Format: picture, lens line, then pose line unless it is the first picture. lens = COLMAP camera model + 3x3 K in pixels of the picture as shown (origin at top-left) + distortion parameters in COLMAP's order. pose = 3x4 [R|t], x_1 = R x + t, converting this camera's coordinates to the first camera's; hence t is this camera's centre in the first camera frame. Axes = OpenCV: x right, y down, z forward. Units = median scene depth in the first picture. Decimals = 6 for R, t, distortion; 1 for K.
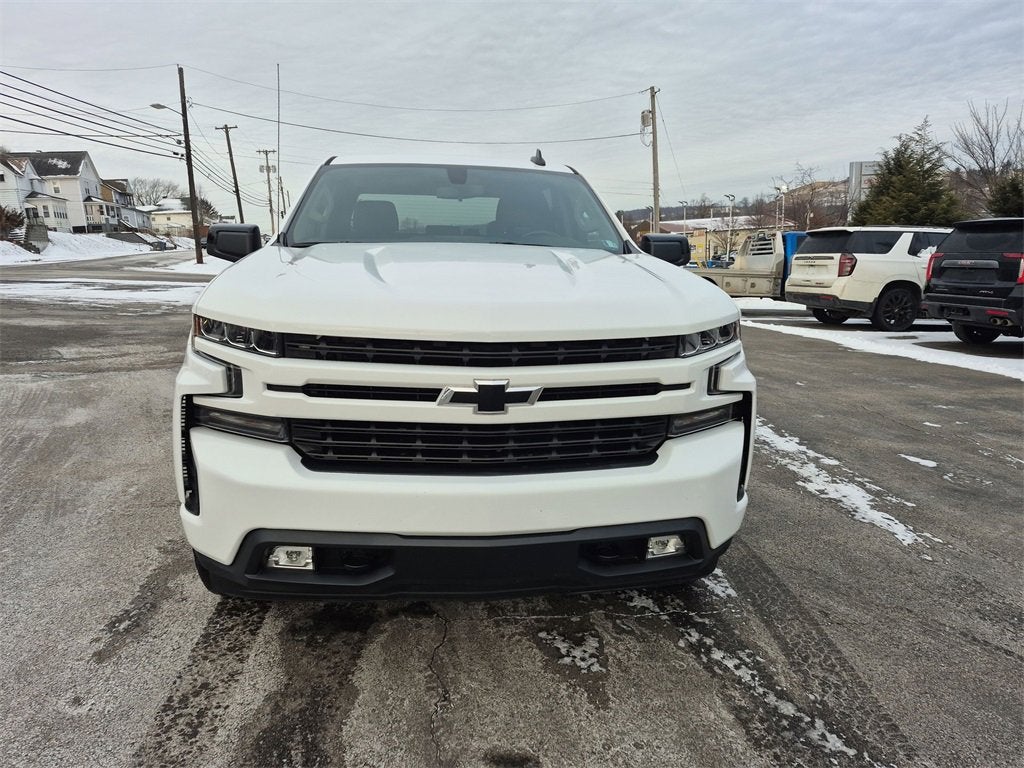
lens RADIAL K [[711.9, 0, 495.4], [0, 711.9, 368.6], [0, 0, 1]] dist [0.063064, -0.056104]
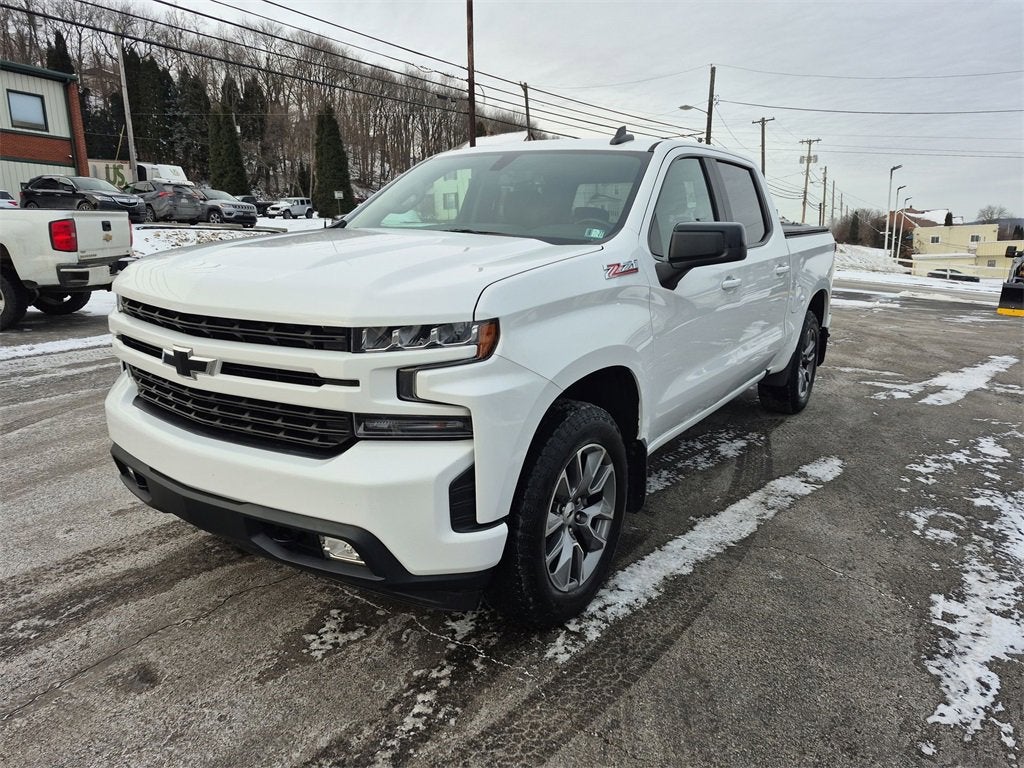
lens RADIAL K [[706.9, 0, 497.0], [0, 706.9, 378.5], [0, 0, 1]] dist [0.058304, -0.048695]
pose [[0.754183, 0.143007, -0.640904, 0.750622], [-0.128434, 0.989272, 0.069605, -0.052599], [0.643982, 0.029819, 0.764459, 0.320209]]
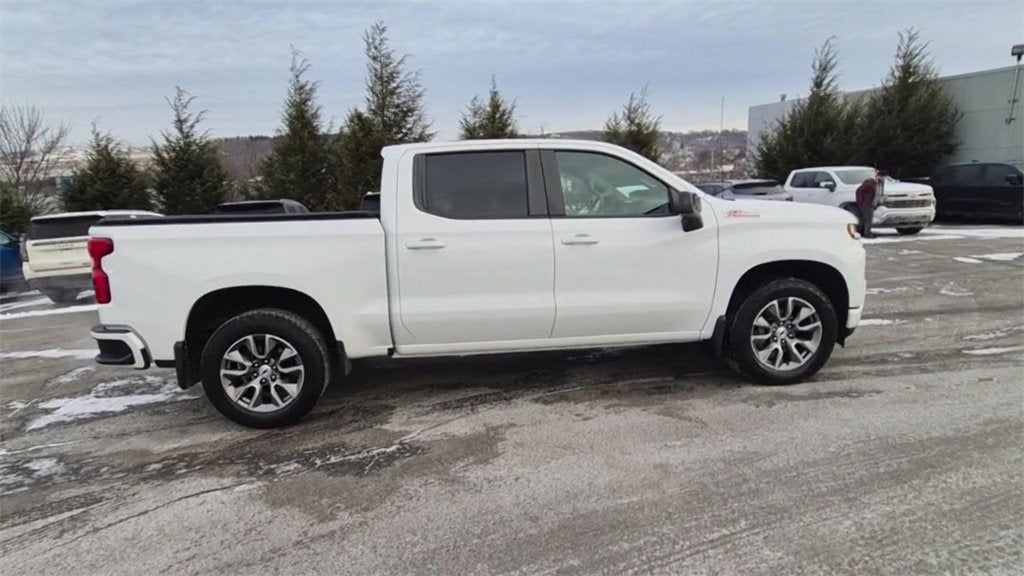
lens RADIAL K [[559.5, 0, 504.3], [0, 559.5, 292.2], [0, 0, 1]] dist [-0.000099, 0.001809]
pose [[0.007539, -0.167793, 0.985793, -1.738447], [0.226128, 0.960571, 0.161770, -0.318658], [-0.974068, 0.221696, 0.045185, 1.591784]]
